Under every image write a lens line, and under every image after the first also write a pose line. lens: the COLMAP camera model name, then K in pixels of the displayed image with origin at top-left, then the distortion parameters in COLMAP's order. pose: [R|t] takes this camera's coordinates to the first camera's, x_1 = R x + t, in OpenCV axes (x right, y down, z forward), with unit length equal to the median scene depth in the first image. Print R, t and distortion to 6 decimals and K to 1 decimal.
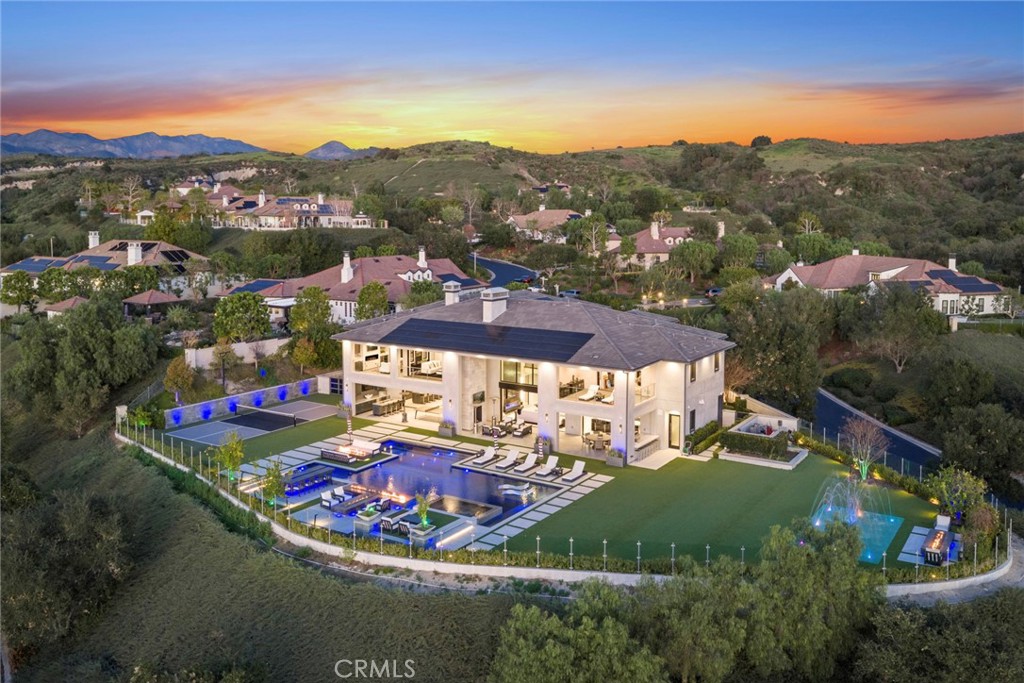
lens RADIAL K [[880.8, 0, 507.2], [0, 880.8, 236.7], [0, 0, 1]] dist [0.014765, -0.023104]
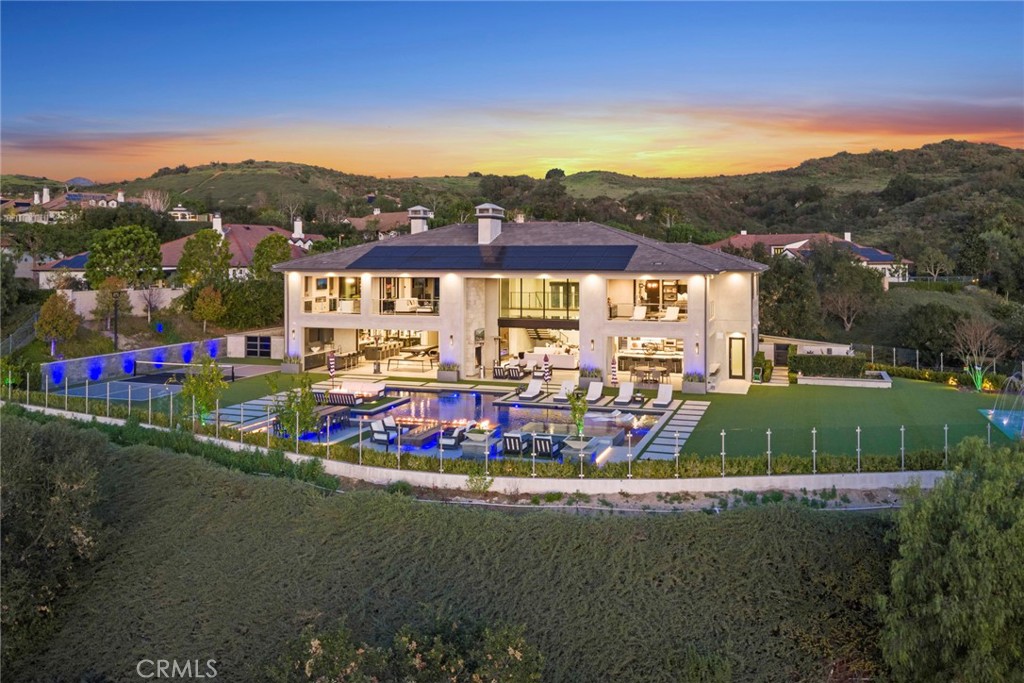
lens RADIAL K [[880.8, 0, 507.0], [0, 880.8, 242.3], [0, 0, 1]] dist [0.014765, -0.023104]
pose [[0.965935, 0.008516, 0.258645, -0.204503], [0.003652, 0.998910, -0.046529, 0.129480], [-0.258760, 0.045888, 0.964851, 0.214061]]
